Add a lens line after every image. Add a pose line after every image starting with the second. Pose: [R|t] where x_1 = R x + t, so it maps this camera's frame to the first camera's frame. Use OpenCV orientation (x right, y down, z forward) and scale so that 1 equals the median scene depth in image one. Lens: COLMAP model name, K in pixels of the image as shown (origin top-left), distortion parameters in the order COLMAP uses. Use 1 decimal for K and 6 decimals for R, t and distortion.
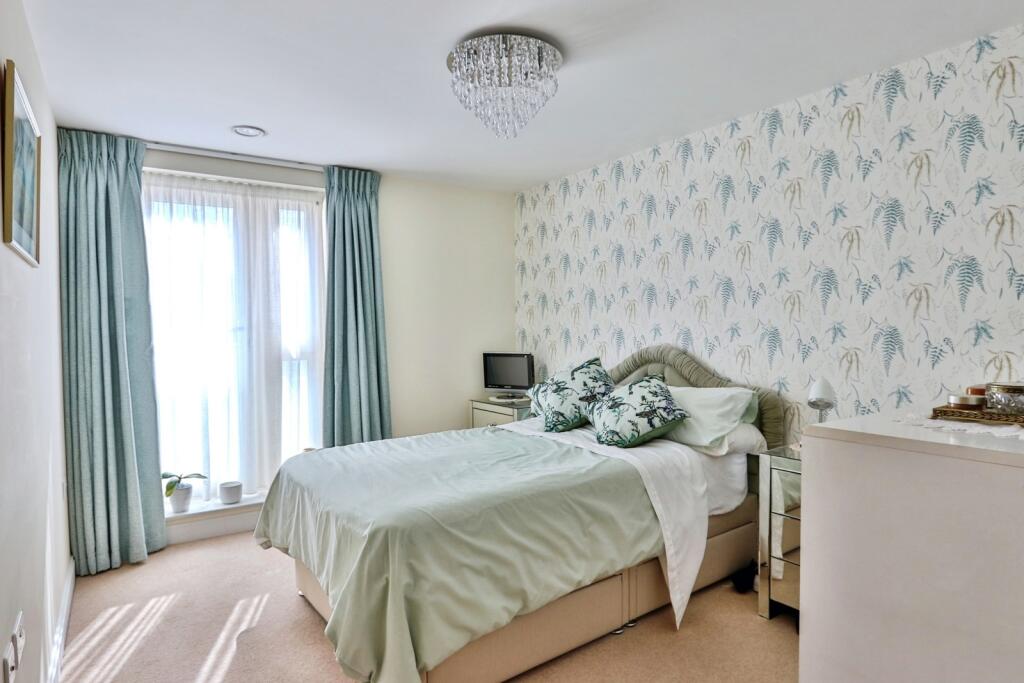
lens RADIAL K [[531.9, 0, 523.6], [0, 531.9, 347.6], [0, 0, 1]] dist [-0.015136, -0.001600]
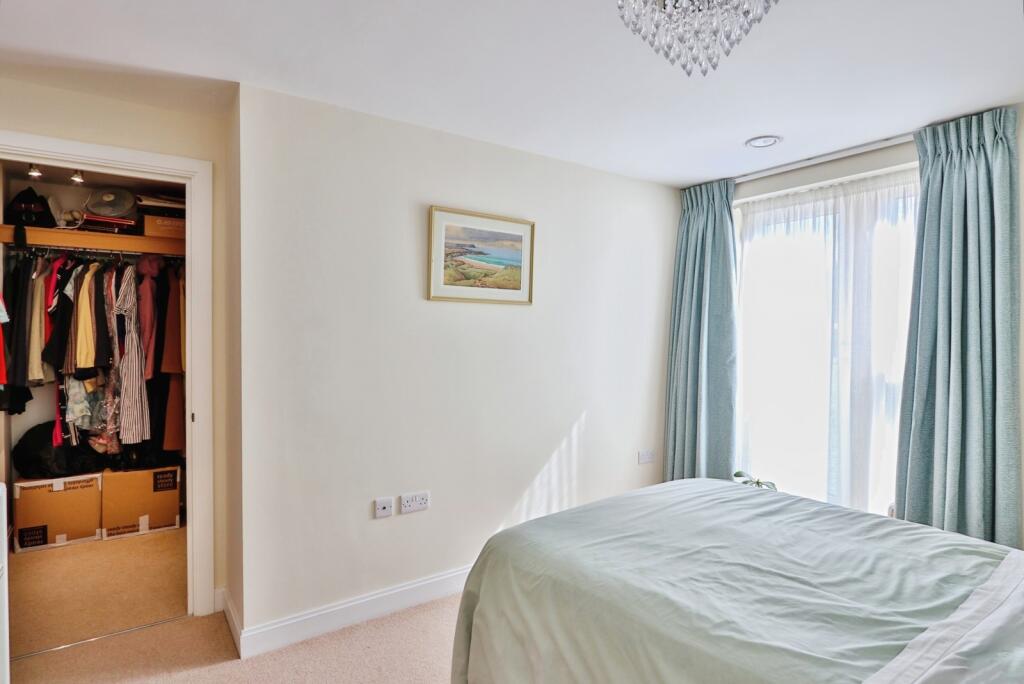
lens RADIAL K [[531.9, 0, 523.6], [0, 531.9, 348.1], [0, 0, 1]] dist [-0.015136, -0.001600]
pose [[0.065212, 0.036906, -0.997189, 0.363809], [-0.042279, 0.998521, 0.034191, -0.040144], [0.996975, 0.039931, 0.066676, 0.433310]]
